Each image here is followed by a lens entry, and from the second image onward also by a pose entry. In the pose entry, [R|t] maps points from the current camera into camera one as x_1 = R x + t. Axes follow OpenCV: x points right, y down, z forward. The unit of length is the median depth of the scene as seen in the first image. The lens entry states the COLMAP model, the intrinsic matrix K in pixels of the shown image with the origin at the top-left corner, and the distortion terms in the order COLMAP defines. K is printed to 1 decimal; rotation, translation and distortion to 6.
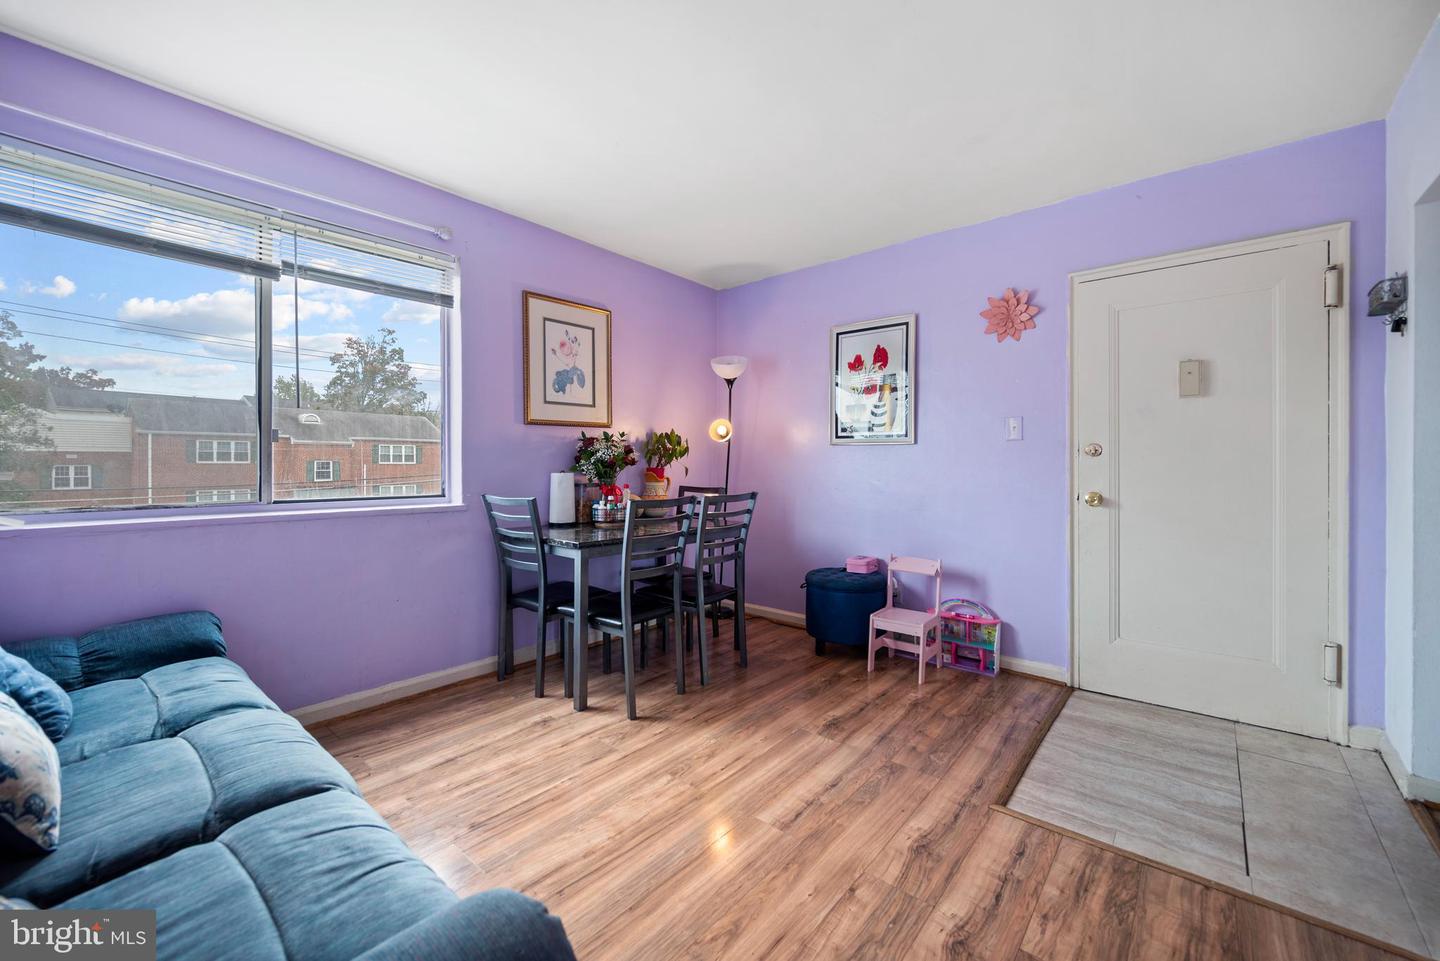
lens RADIAL K [[564.8, 0, 715.0], [0, 564.8, 466.0], [0, 0, 1]] dist [-0.000435, -0.000007]
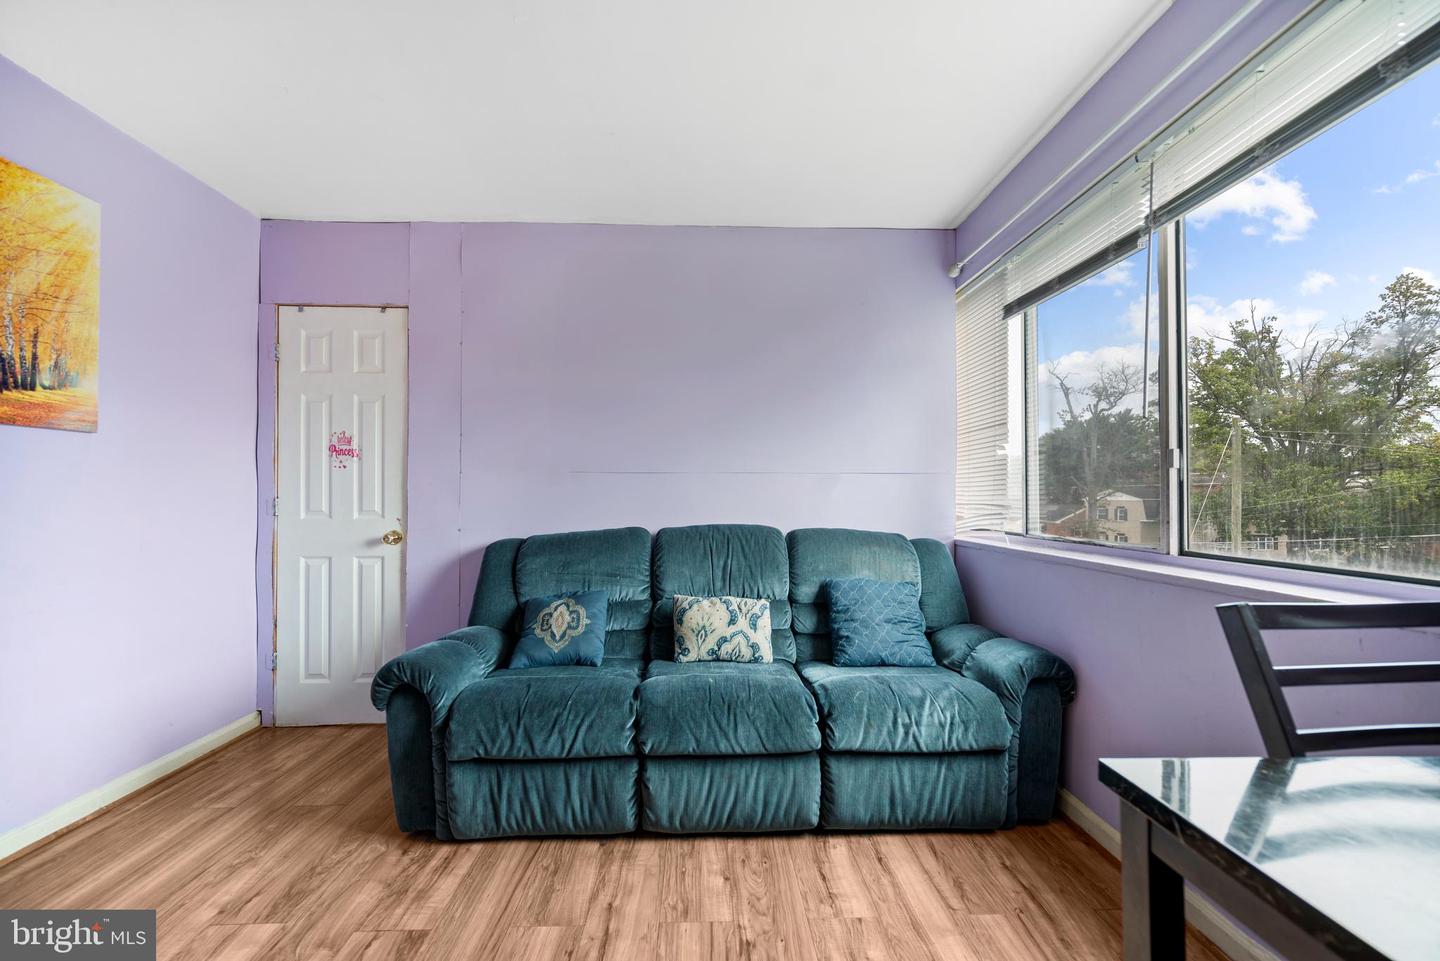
lens RADIAL K [[561.3, 0, 719.1], [0, 561.3, 487.6], [0, 0, 1]] dist [-0.000561, -0.000028]
pose [[-0.739312, -0.014867, -0.673199, 0.101305], [-0.005873, 0.999861, -0.015631, -0.001118], [0.673338, -0.007602, -0.739296, 1.052803]]
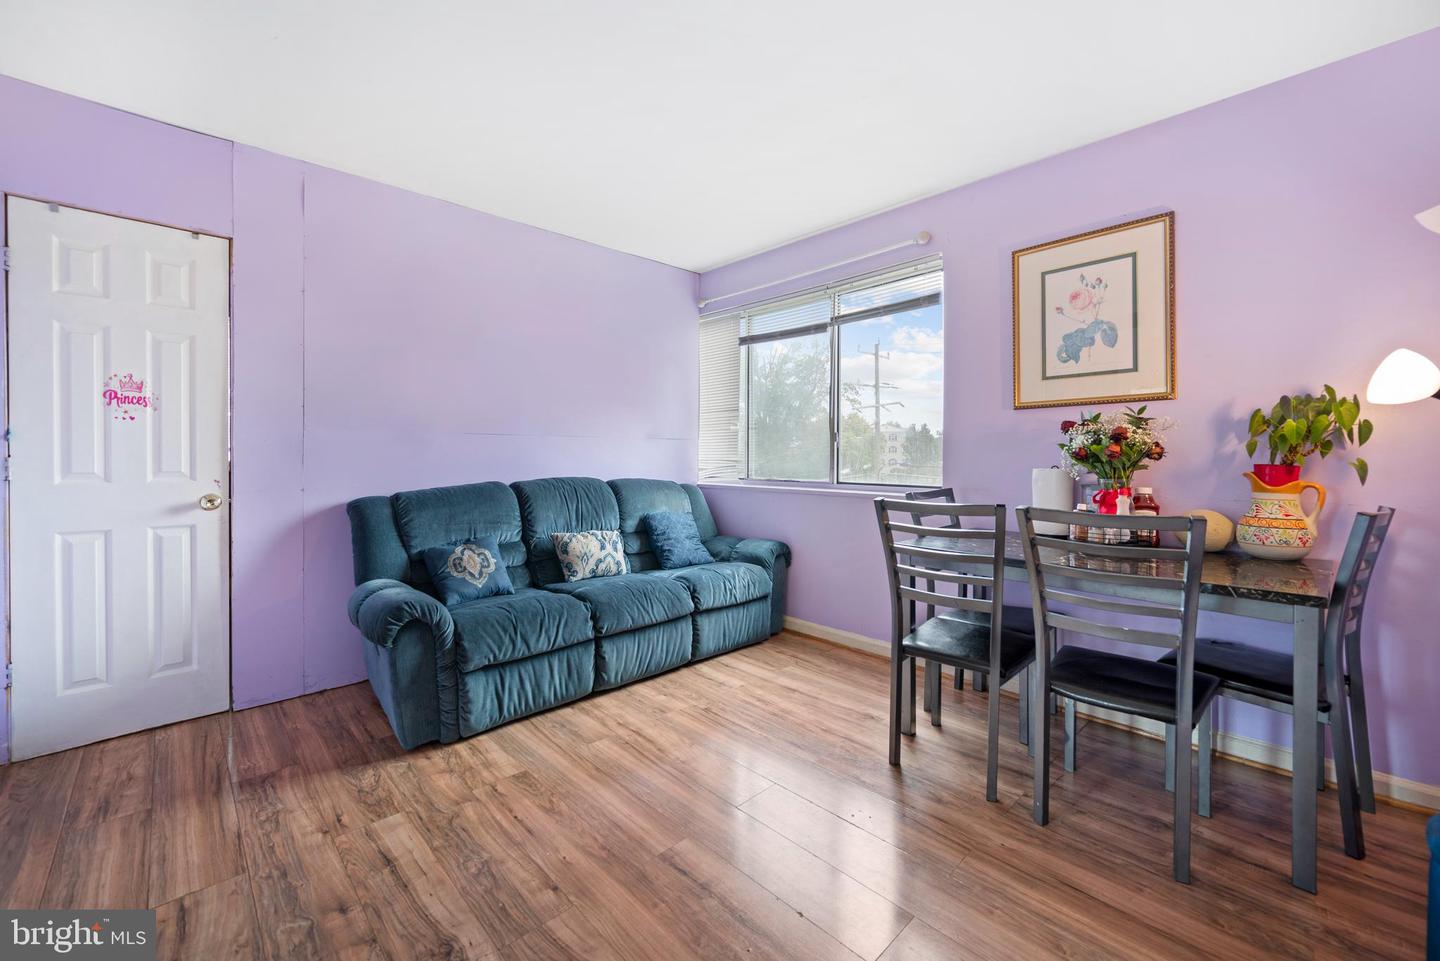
lens RADIAL K [[586.8, 0, 720.2], [0, 586.8, 458.9], [0, 0, 1]] dist [0.000654, 0.000102]
pose [[-0.096892, 0.004489, -0.995285, 0.700982], [-0.007684, 0.999957, 0.005258, -0.002124], [0.995265, 0.008157, -0.096853, 0.787062]]
